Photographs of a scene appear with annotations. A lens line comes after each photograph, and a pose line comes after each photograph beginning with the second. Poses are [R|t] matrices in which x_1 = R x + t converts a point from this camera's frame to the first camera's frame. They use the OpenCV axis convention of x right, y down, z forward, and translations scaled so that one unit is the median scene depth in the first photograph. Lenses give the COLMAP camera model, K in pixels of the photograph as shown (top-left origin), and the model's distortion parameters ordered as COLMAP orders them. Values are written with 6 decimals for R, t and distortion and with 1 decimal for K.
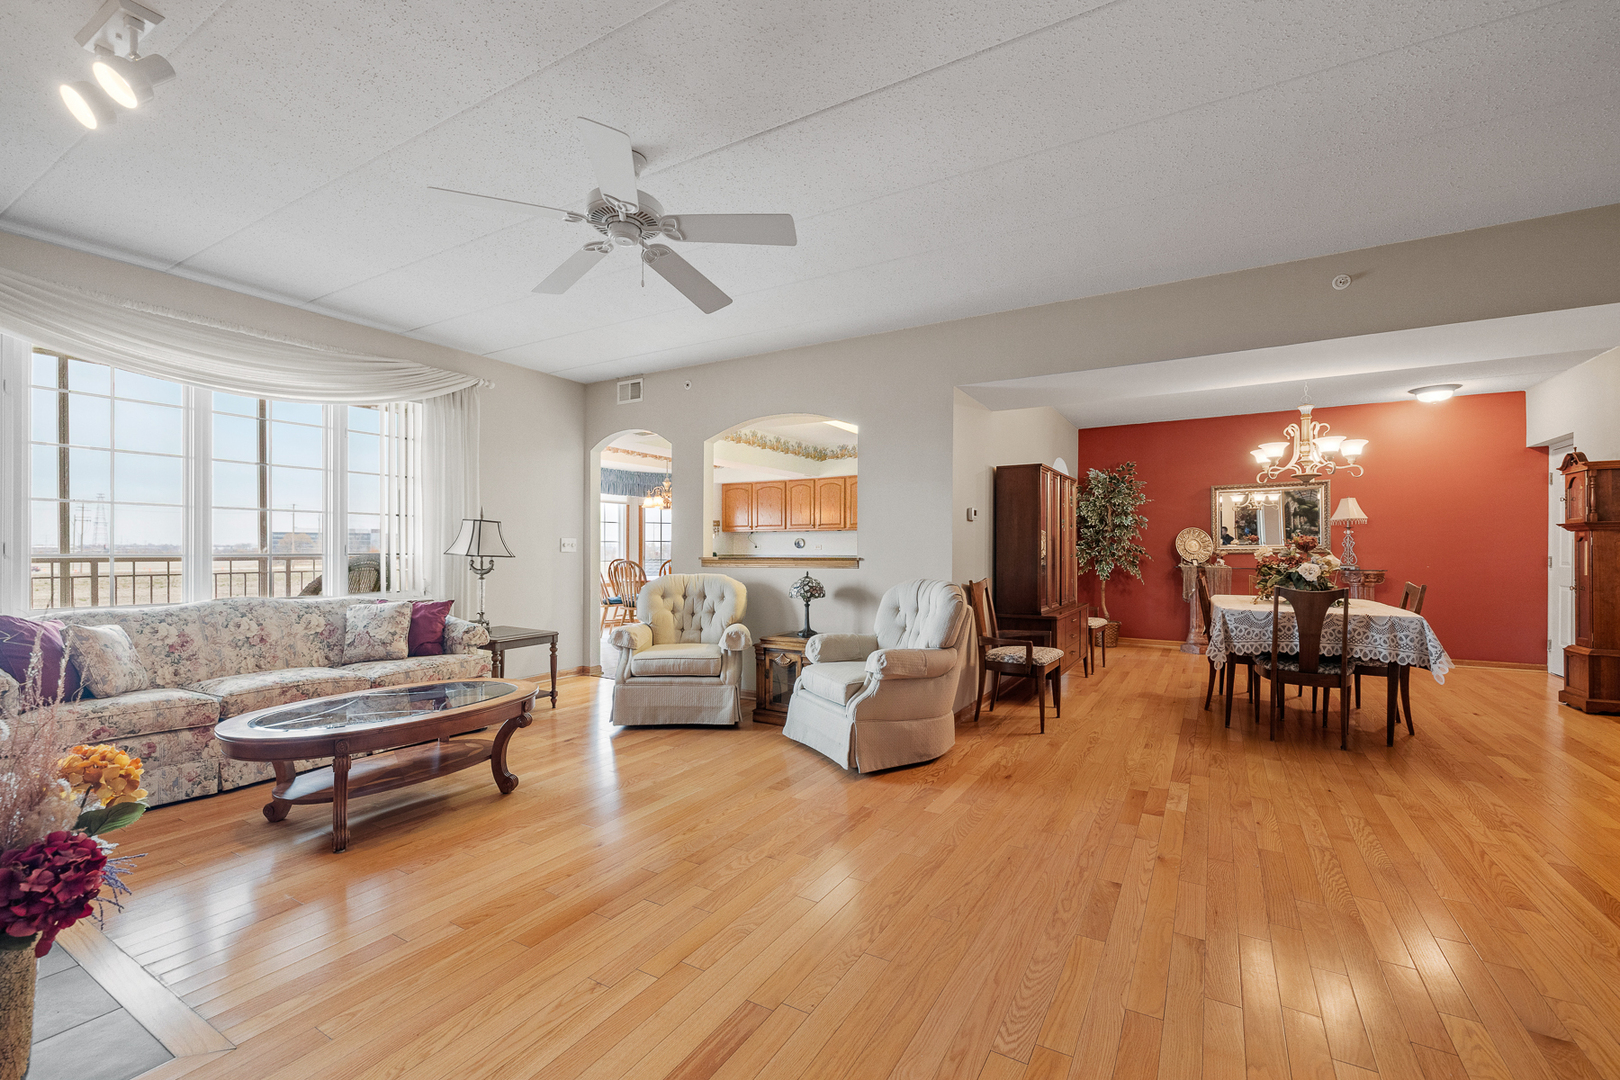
lens RADIAL K [[681.0, 0, 809.1], [0, 681.0, 546.3], [0, 0, 1]] dist [0.000905, 0.000057]
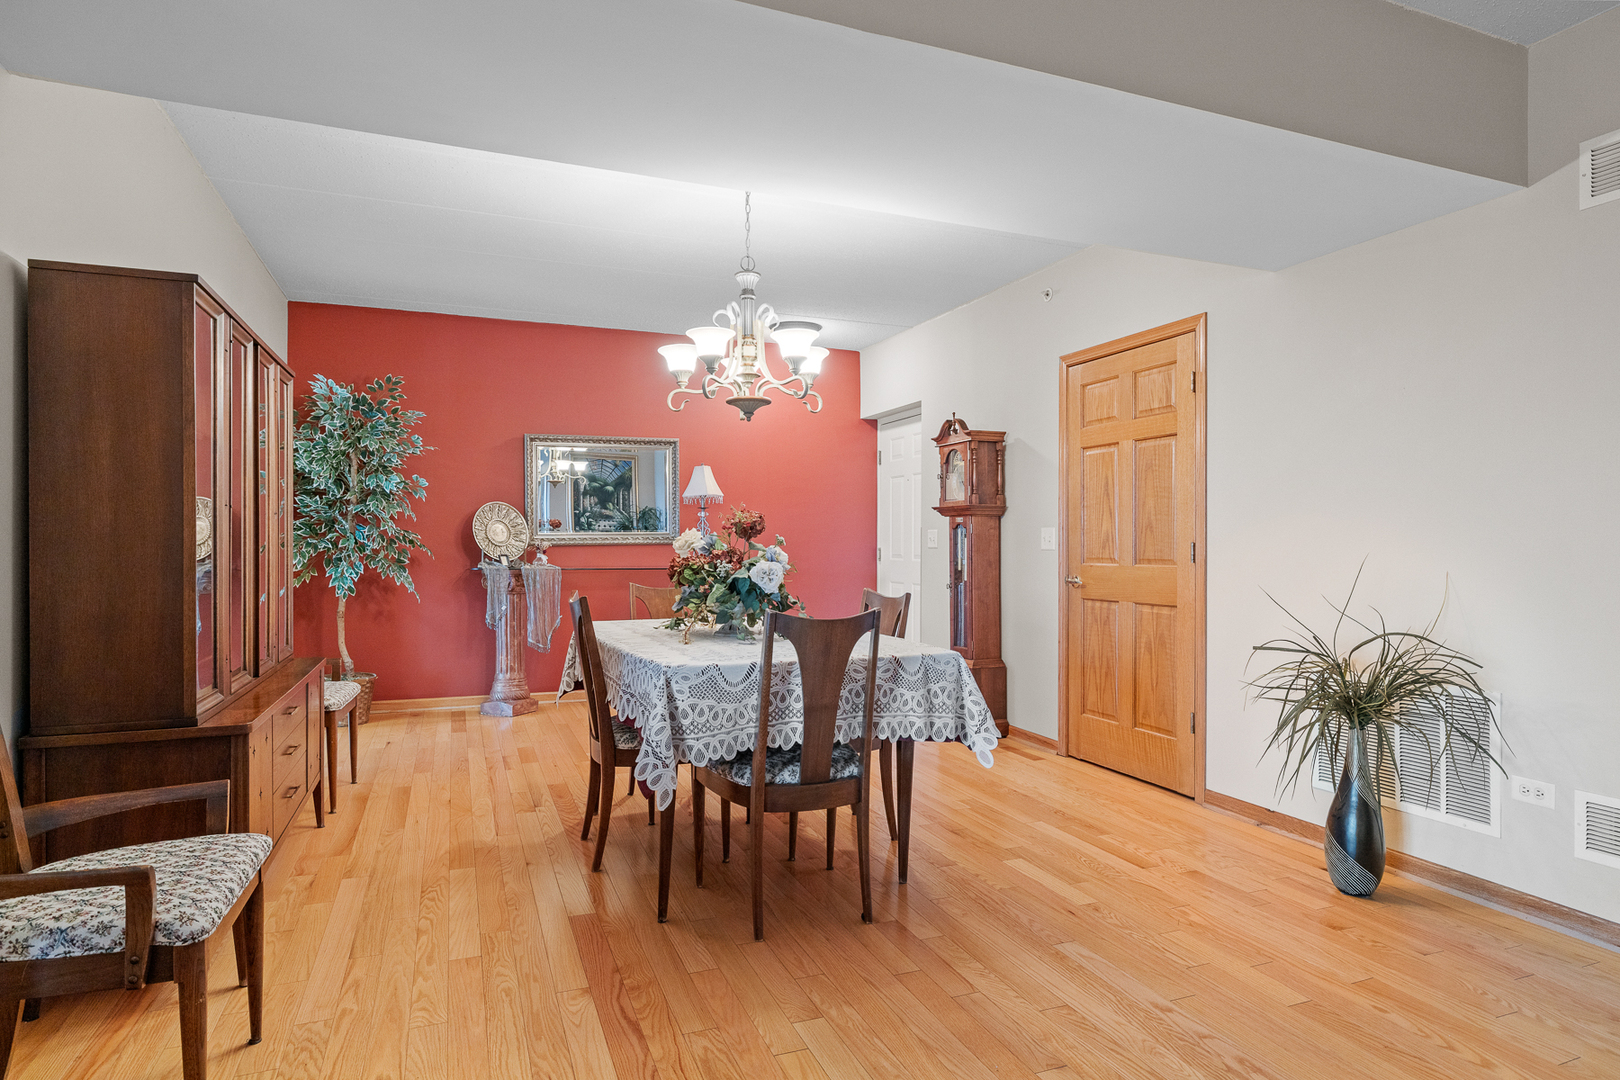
lens RADIAL K [[890.8, 0, 810.7], [0, 890.8, 548.8], [0, 0, 1]] dist [0.013768, 0.001262]
pose [[0.605372, -0.005564, 0.795923, 0.164117], [-0.004918, 0.999930, 0.010731, 0.006217], [-0.795927, -0.010411, 0.605303, 0.468480]]
